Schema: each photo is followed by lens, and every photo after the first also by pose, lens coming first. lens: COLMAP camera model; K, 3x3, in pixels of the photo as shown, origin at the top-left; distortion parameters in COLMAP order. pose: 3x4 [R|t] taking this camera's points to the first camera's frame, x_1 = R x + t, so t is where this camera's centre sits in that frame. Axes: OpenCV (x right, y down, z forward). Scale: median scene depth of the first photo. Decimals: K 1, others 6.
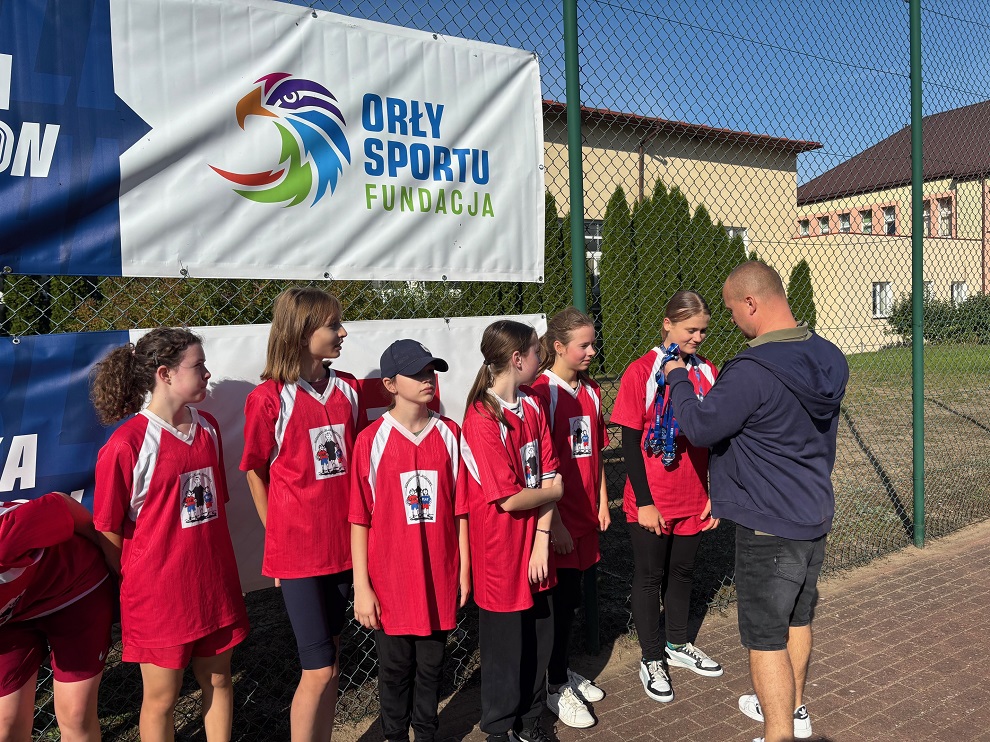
lens RADIAL K [[737.2, 0, 494.1], [0, 737.2, 369.6], [0, 0, 1]] dist [0.037461, -0.043801]
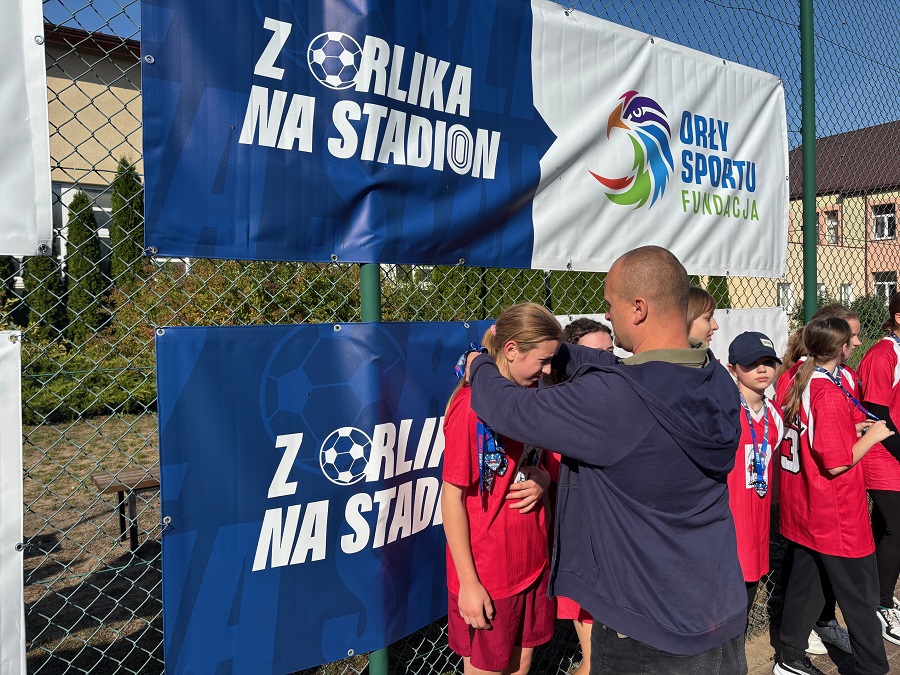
lens RADIAL K [[670.2, 0, 453.8], [0, 670.2, 333.2], [0, 0, 1]] dist [0.037461, -0.043801]
pose [[0.998110, 0.012206, 0.060236, -0.555082], [-0.010102, 0.999332, -0.035116, 0.006126], [-0.060624, 0.034441, 0.997566, 0.005683]]
